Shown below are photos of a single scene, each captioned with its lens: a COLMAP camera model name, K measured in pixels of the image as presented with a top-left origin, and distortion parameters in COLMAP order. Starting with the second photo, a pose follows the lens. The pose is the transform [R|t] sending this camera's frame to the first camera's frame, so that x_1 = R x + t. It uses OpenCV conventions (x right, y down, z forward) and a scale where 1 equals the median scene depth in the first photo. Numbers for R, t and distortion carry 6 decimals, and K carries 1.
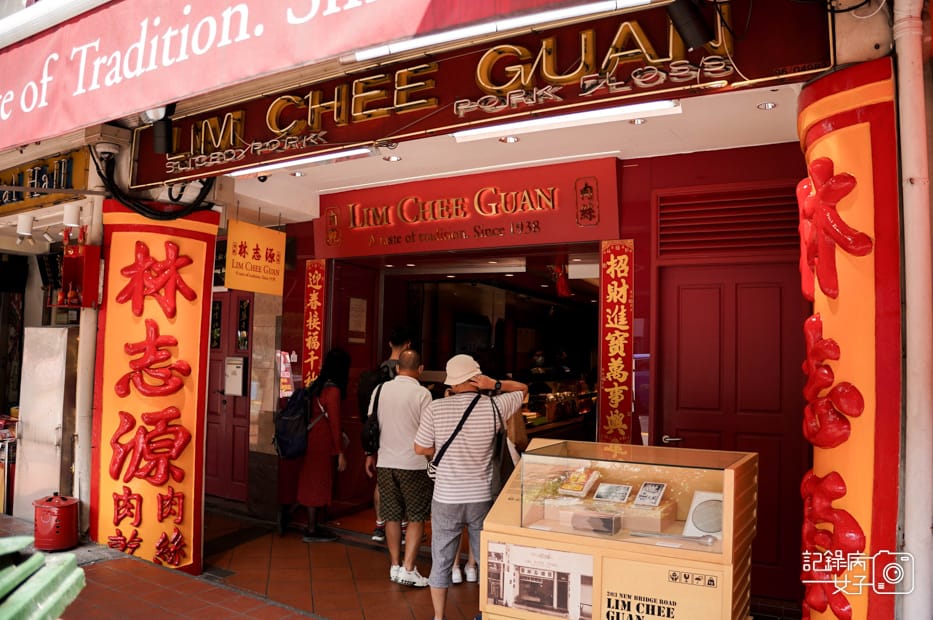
lens RADIAL K [[740.7, 0, 466.5], [0, 740.7, 310.0], [0, 0, 1]] dist [-0.134654, 0.003493]
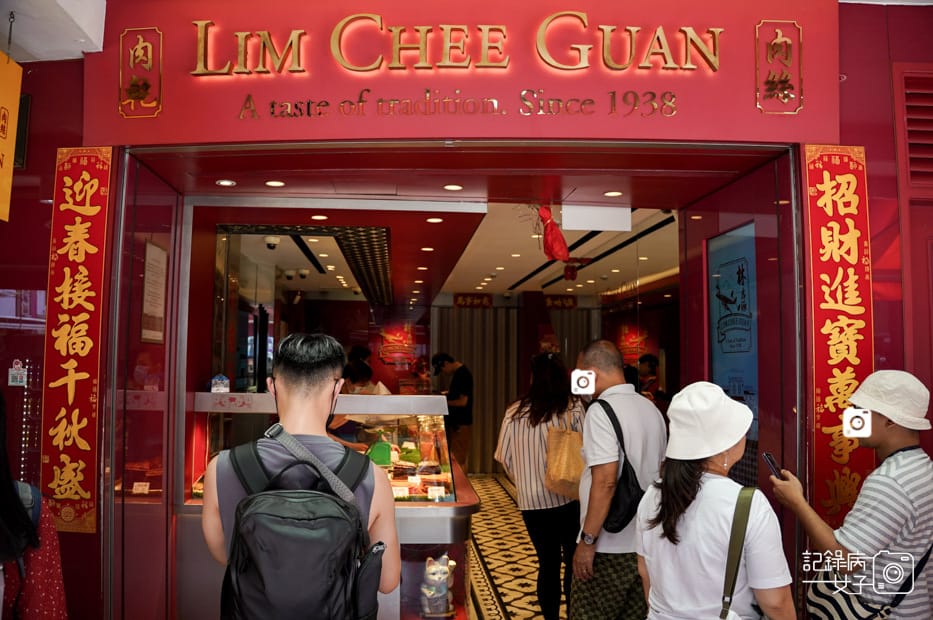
lens RADIAL K [[740.7, 0, 466.5], [0, 740.7, 310.0], [0, 0, 1]] dist [-0.134654, 0.003493]
pose [[0.869000, 0.019159, 0.494441, -0.276999], [-0.020317, 0.999789, -0.003033, 0.030663], [-0.494395, -0.007410, 0.869206, 0.686821]]
